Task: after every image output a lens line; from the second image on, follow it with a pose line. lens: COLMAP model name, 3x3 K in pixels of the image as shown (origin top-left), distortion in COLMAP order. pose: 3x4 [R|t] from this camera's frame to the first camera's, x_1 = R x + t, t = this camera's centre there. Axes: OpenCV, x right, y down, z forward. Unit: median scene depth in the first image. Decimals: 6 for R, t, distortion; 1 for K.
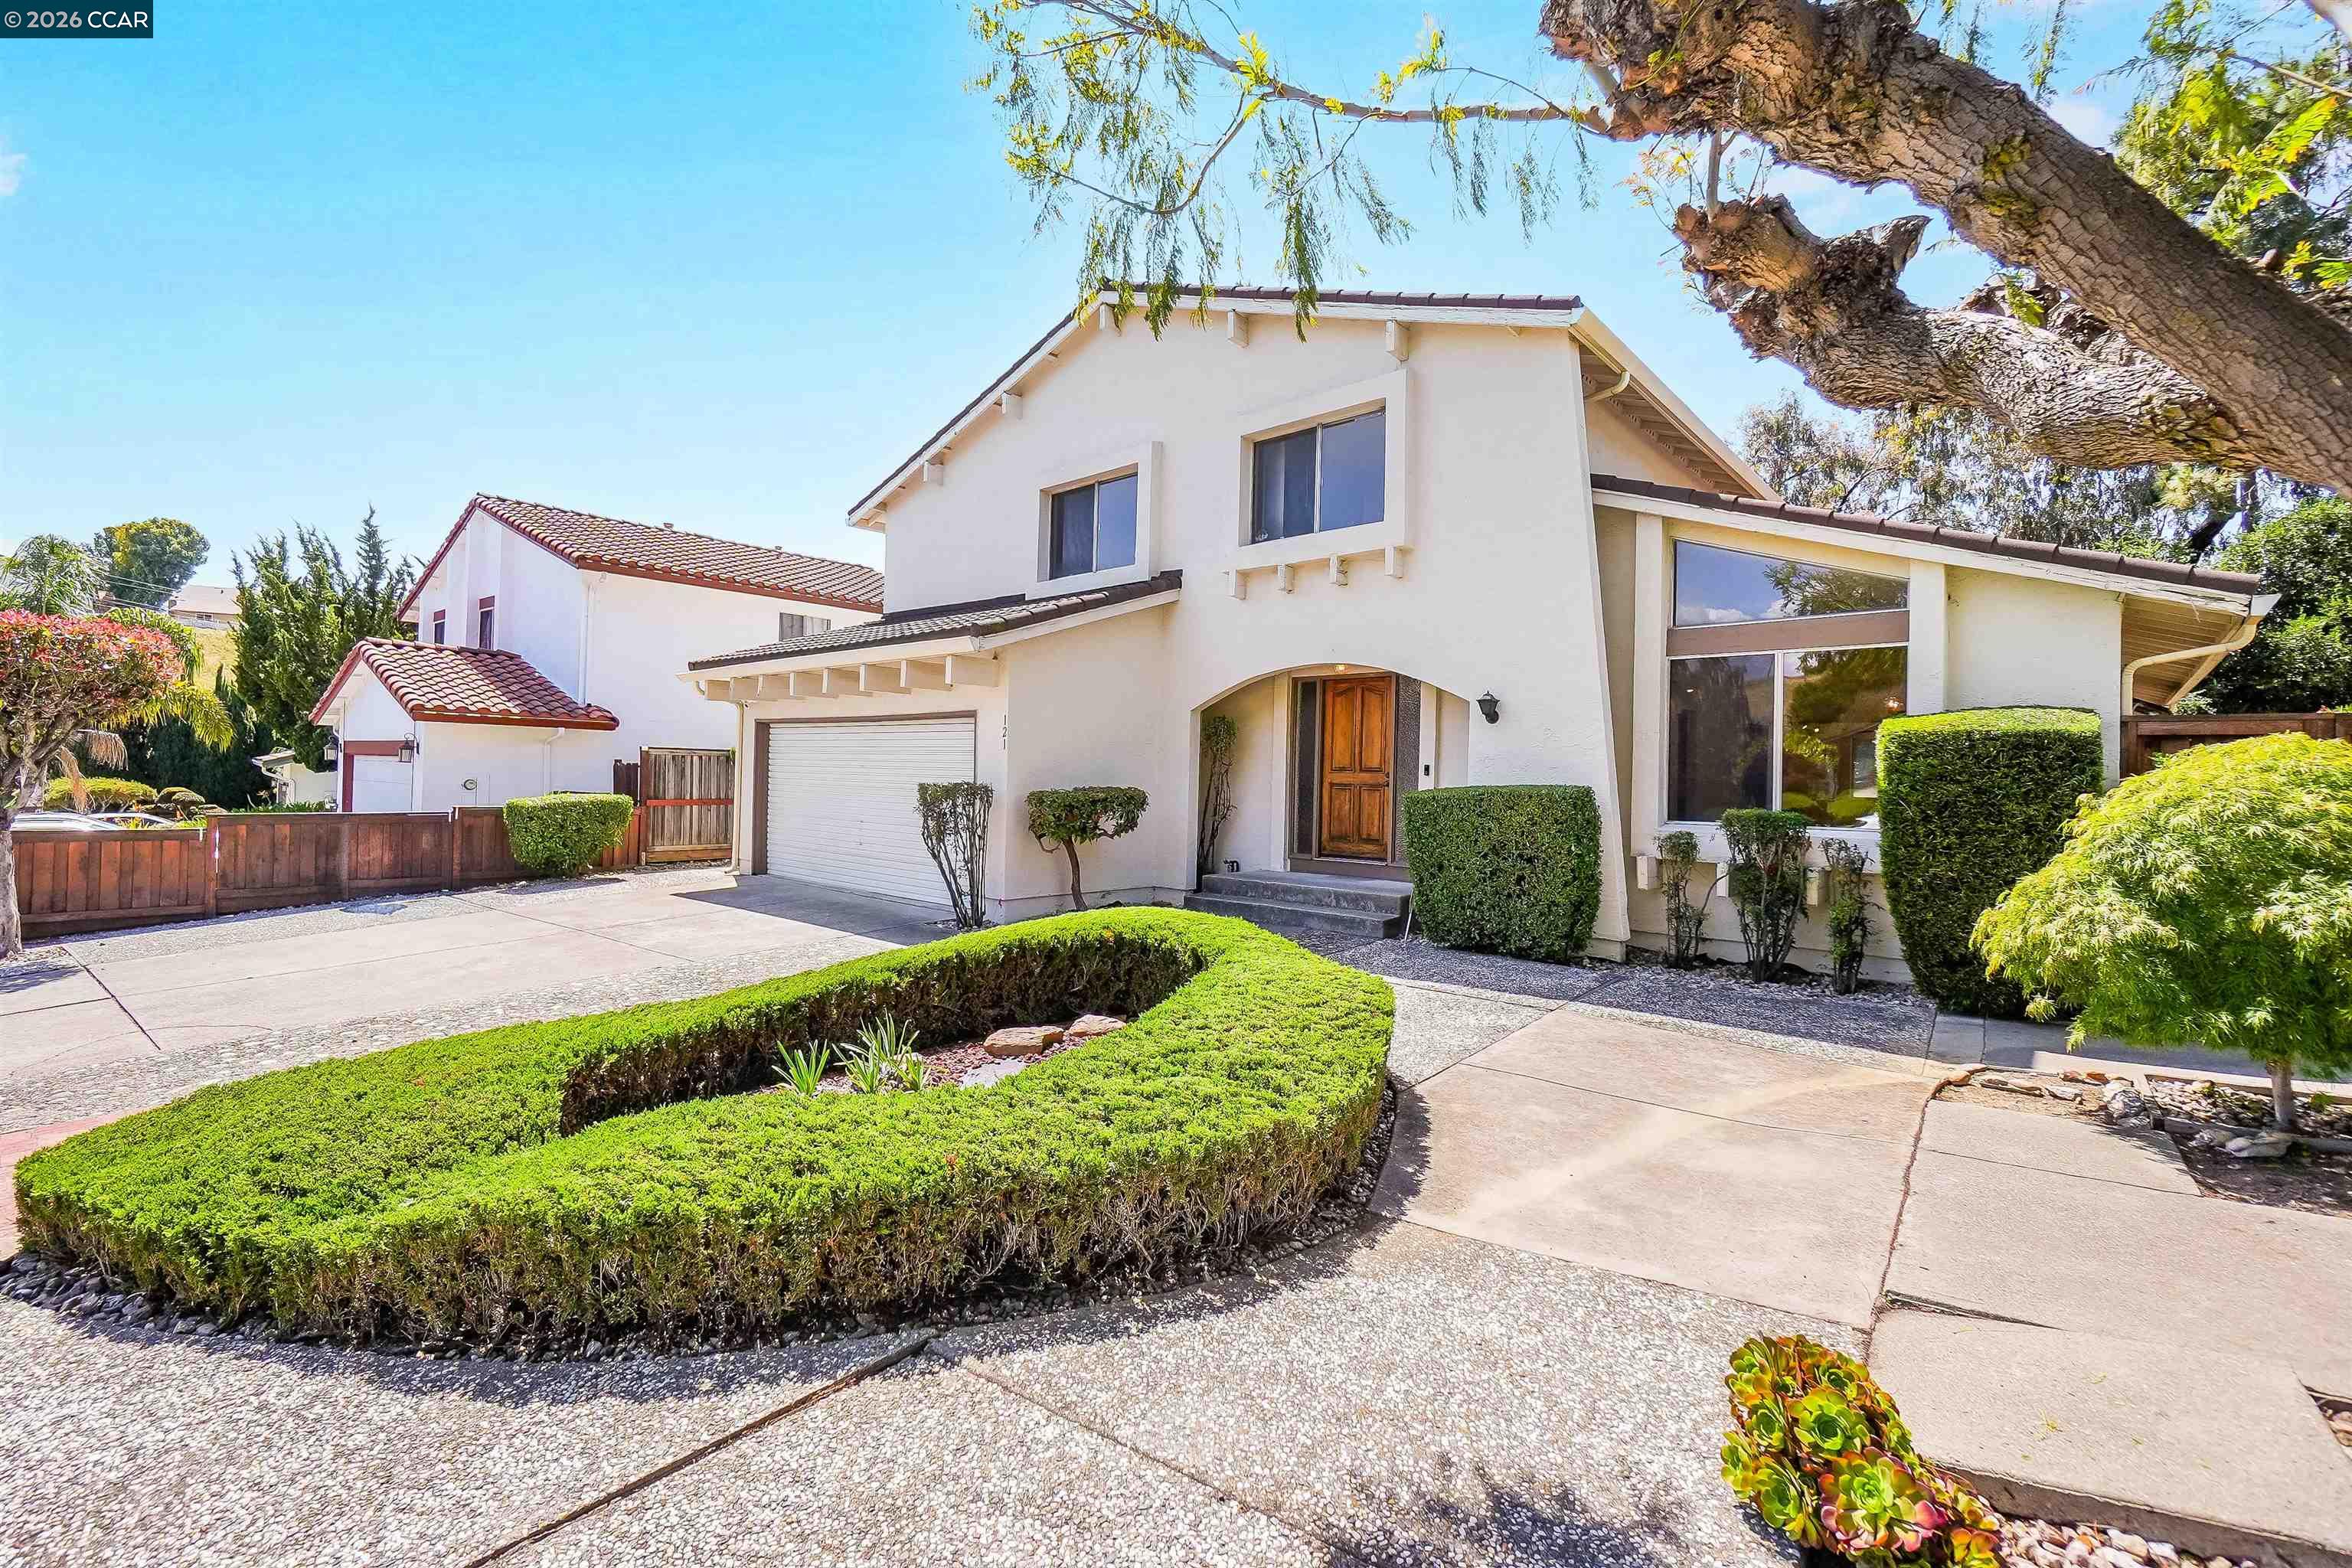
lens RADIAL K [[1031.8, 0, 1175.3], [0, 1031.8, 772.2], [0, 0, 1]] dist [-0.007108, 0.005774]
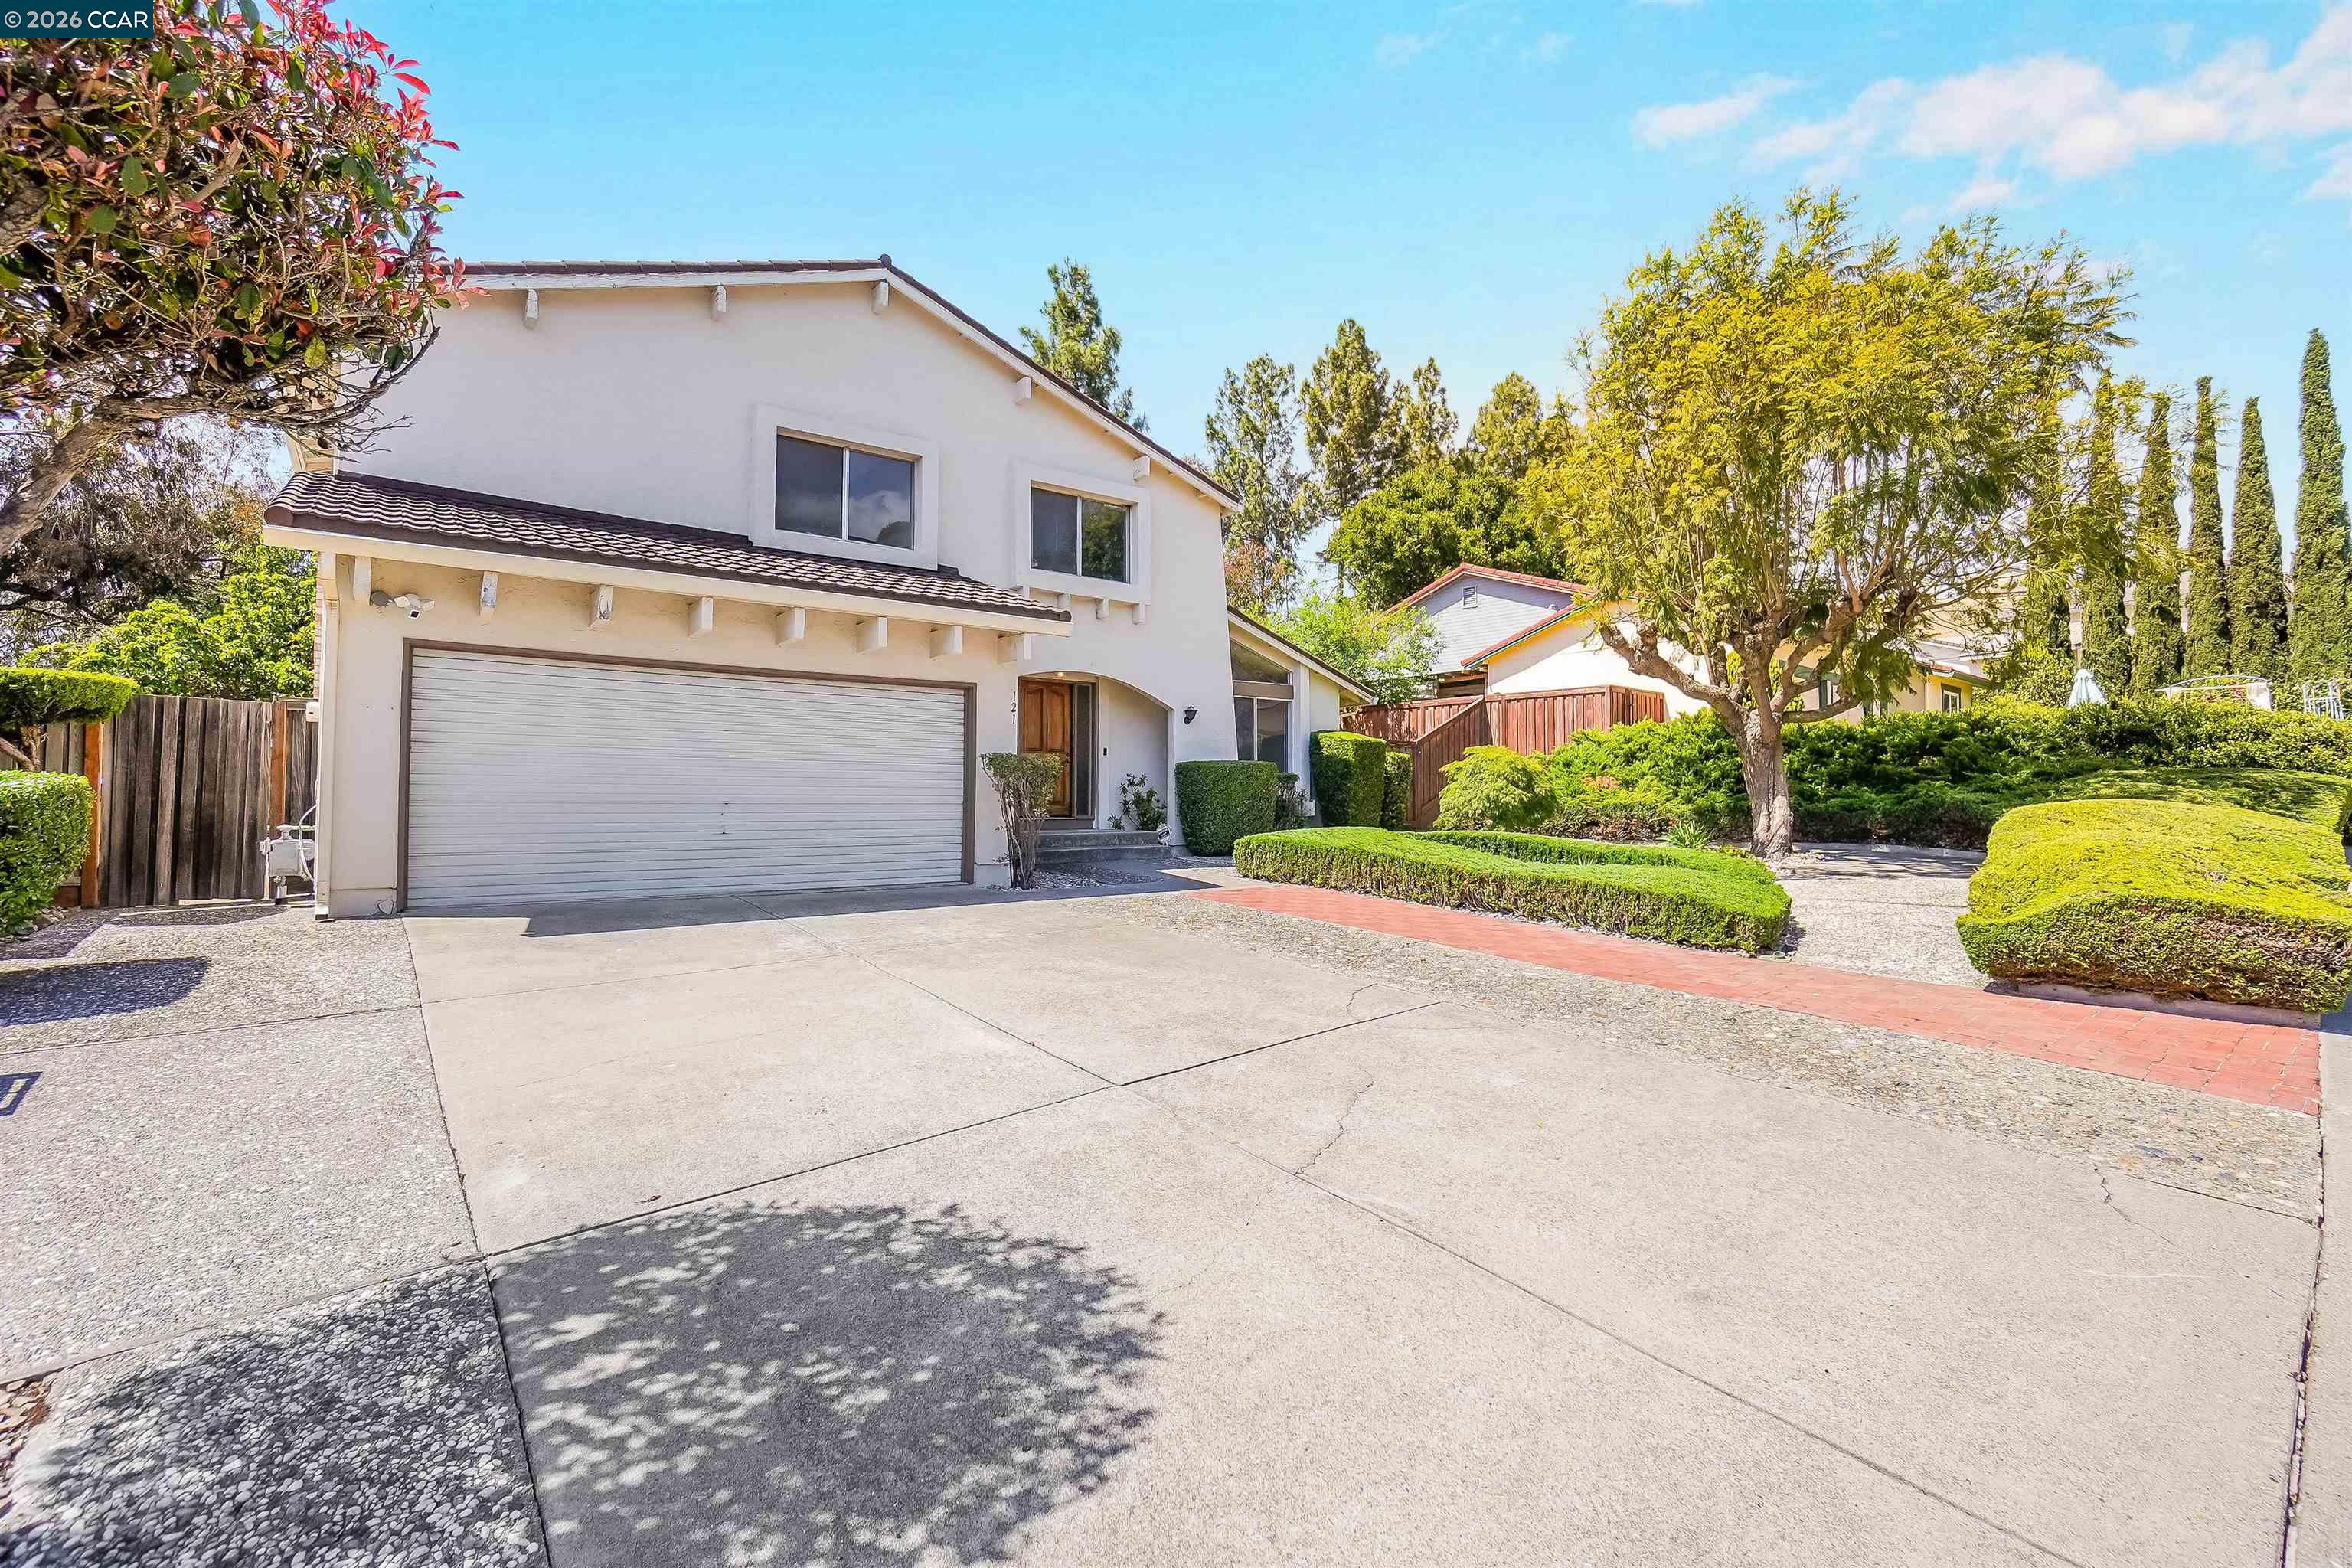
lens RADIAL K [[1027.8, 0, 1176.0], [0, 1027.8, 784.0], [0, 0, 1]] dist [-0.004688, 0.000358]
pose [[0.179337, -0.010352, 0.983733, -1.122110], [-0.004444, 0.999926, 0.011333, 0.025910], [-0.983778, -0.006404, 0.179278, 0.601136]]
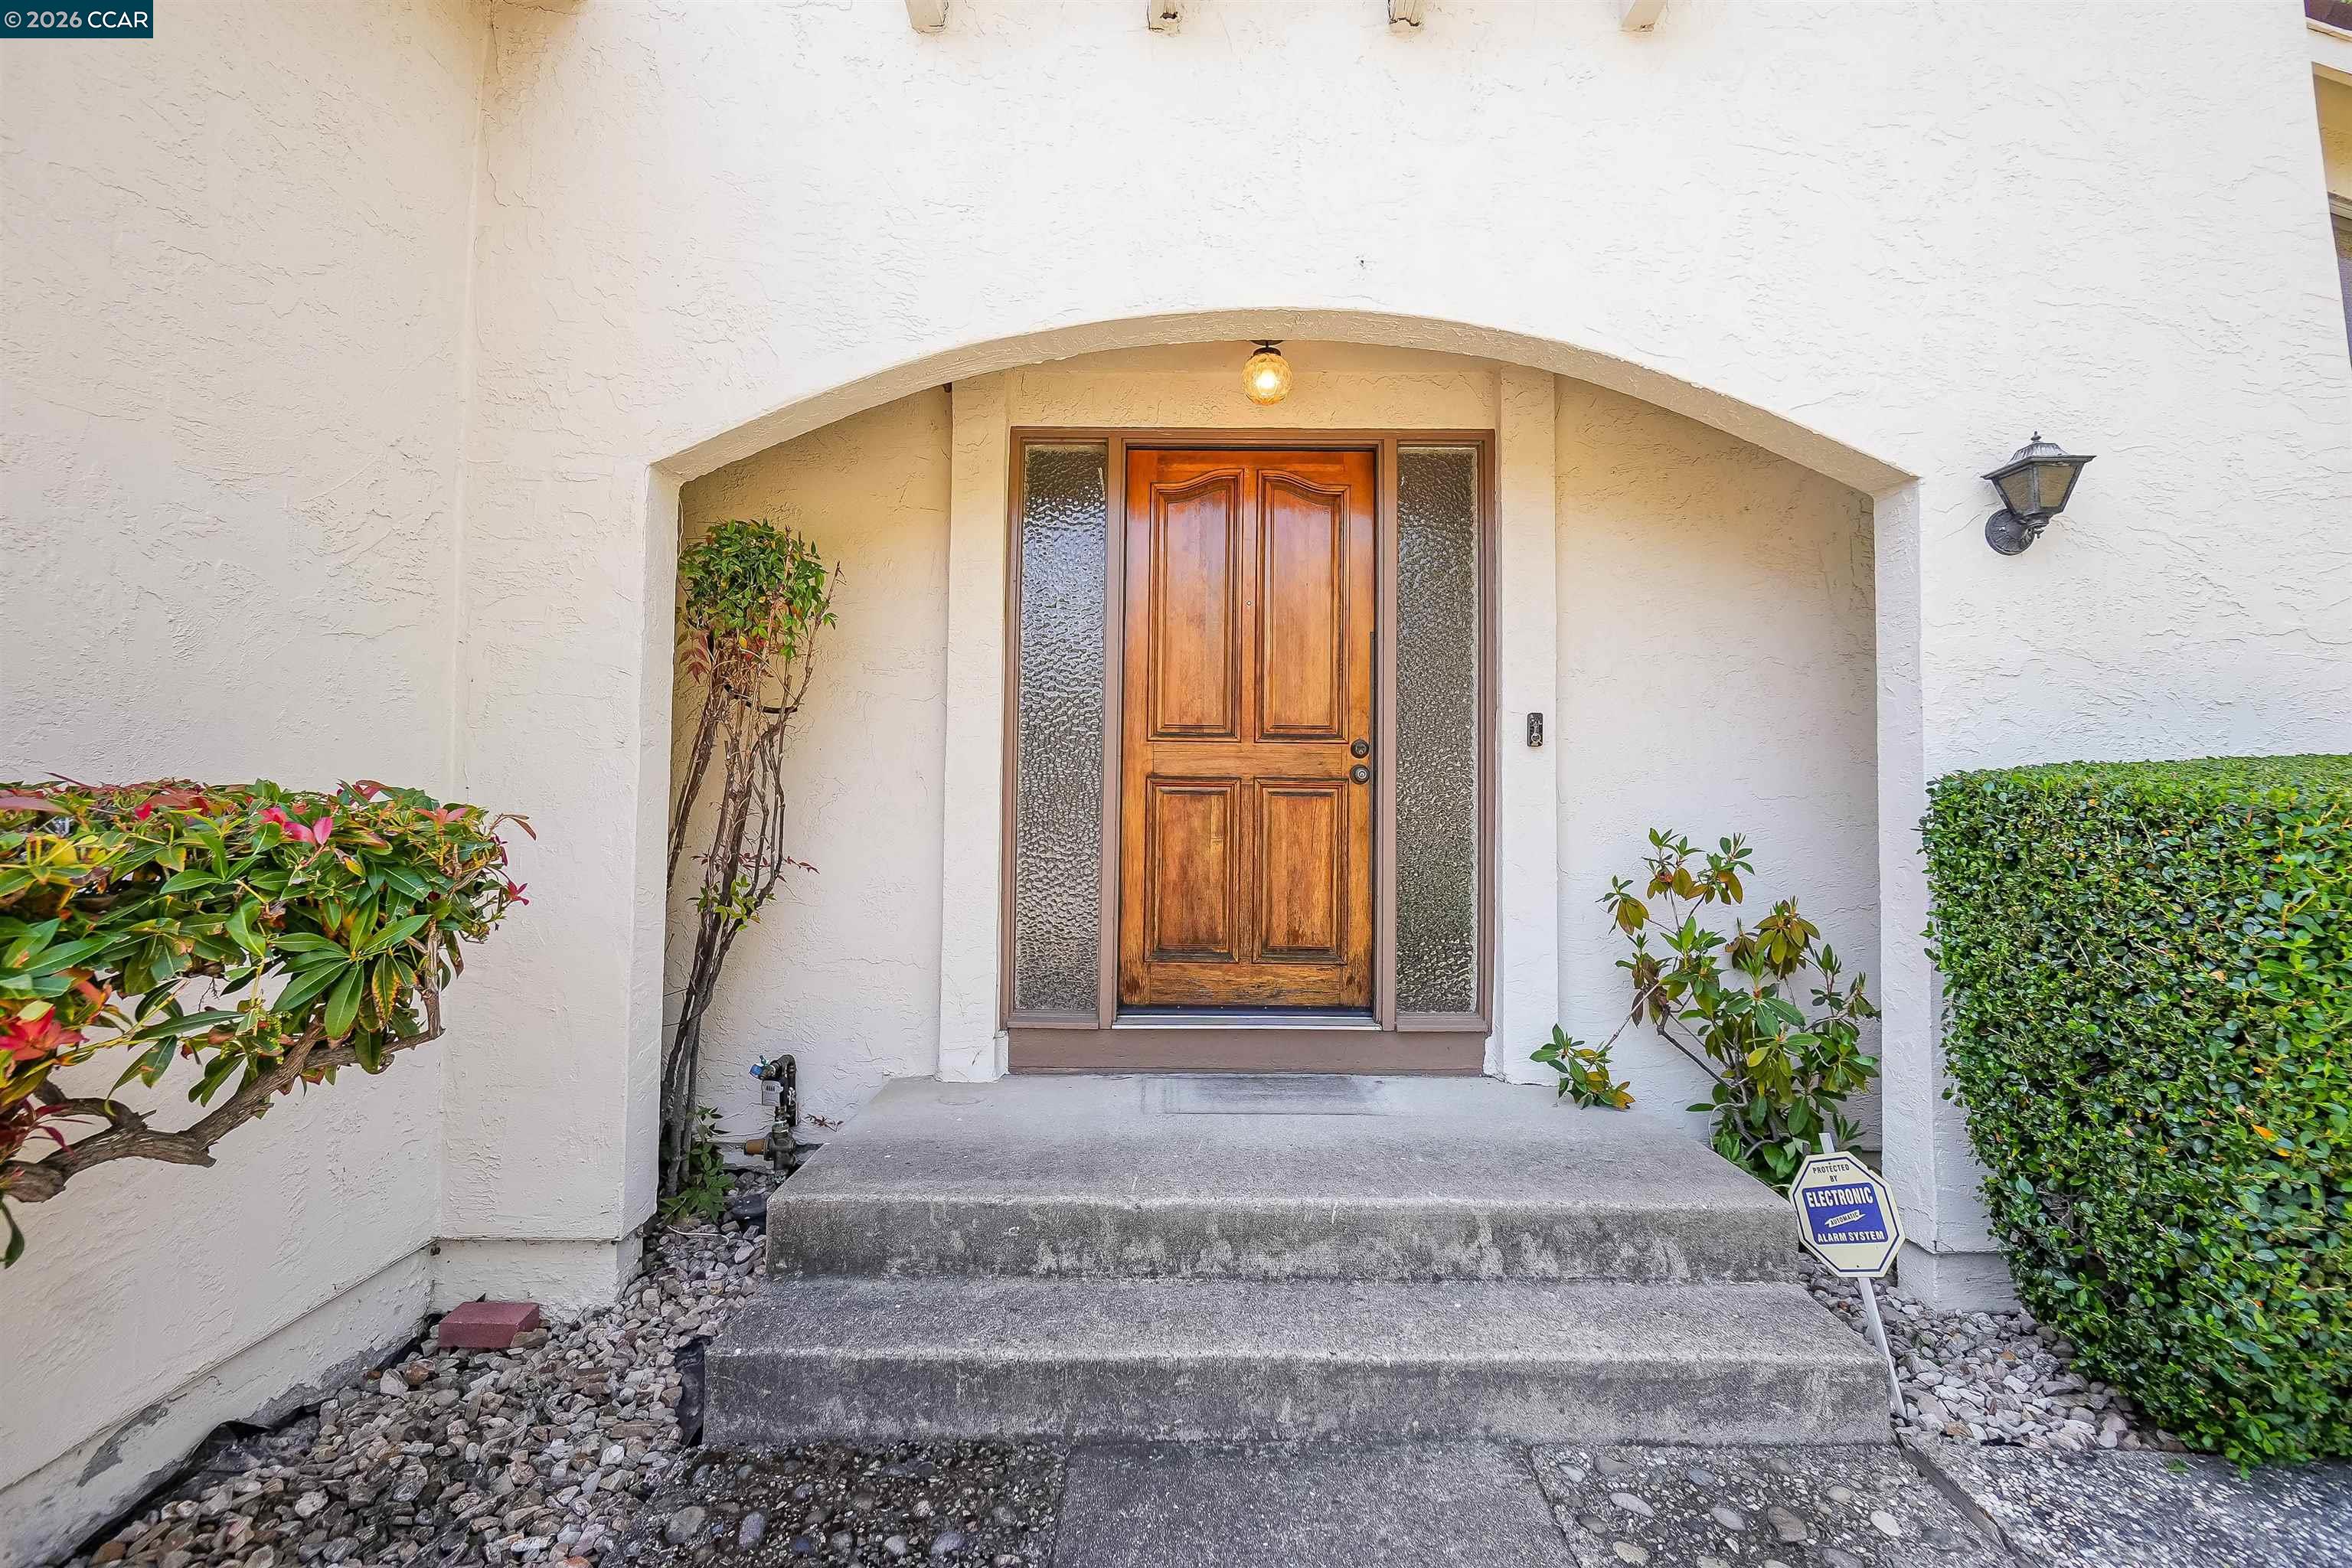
lens RADIAL K [[1025.8, 0, 1172.1], [0, 1025.8, 776.6], [0, 0, 1]] dist [-0.009993, 0.004967]
pose [[0.747944, 0.009524, 0.663693, -0.052327], [0.004718, 0.999796, -0.019664, 0.017645], [-0.663745, 0.017839, 0.747746, 0.789007]]
